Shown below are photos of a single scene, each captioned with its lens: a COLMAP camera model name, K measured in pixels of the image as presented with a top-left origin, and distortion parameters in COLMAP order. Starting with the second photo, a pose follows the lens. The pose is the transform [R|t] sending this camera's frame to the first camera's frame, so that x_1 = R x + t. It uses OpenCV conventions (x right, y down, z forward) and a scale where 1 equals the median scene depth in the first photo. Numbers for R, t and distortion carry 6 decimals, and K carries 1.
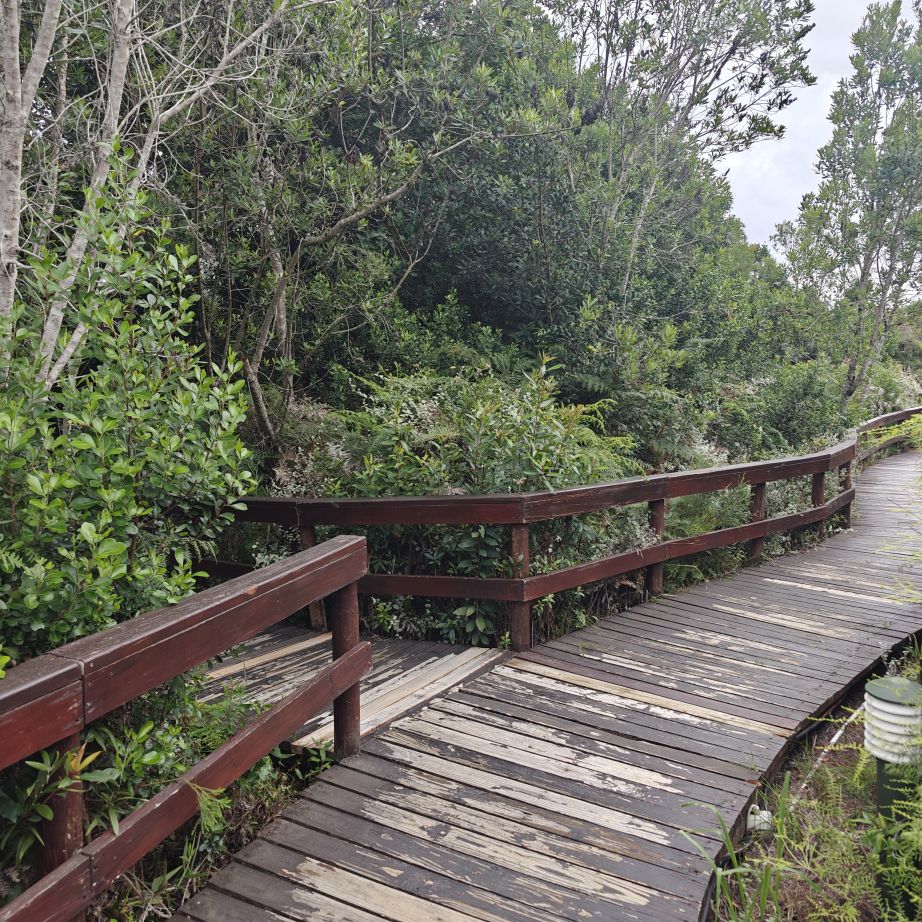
lens RADIAL K [[843.9, 0, 461.0], [0, 843.9, 461.0], [0, 0, 1]] dist [0.013460, 0.005304]
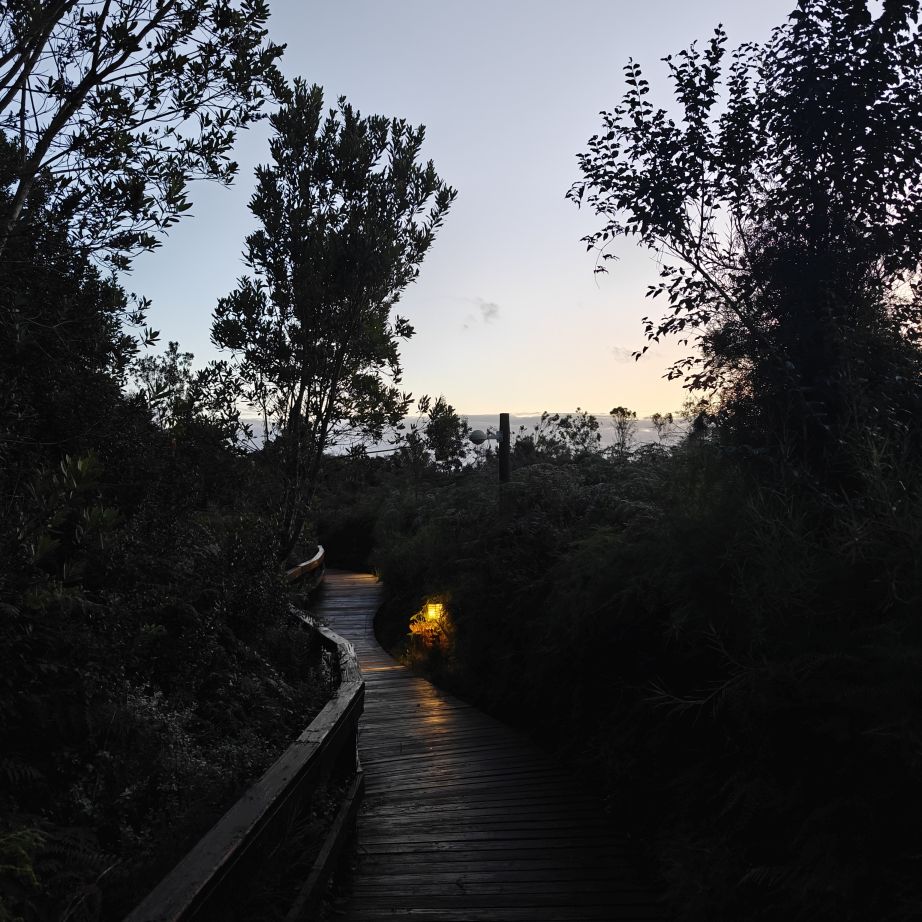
lens RADIAL K [[843.9, 0, 461.0], [0, 843.9, 461.0], [0, 0, 1]] dist [0.013460, 0.005304]
pose [[0.734876, 0.033009, 0.677398, 0.076912], [0.083499, 0.986812, -0.138671, -0.066308], [-0.673042, 0.158468, 0.722428, 0.466553]]
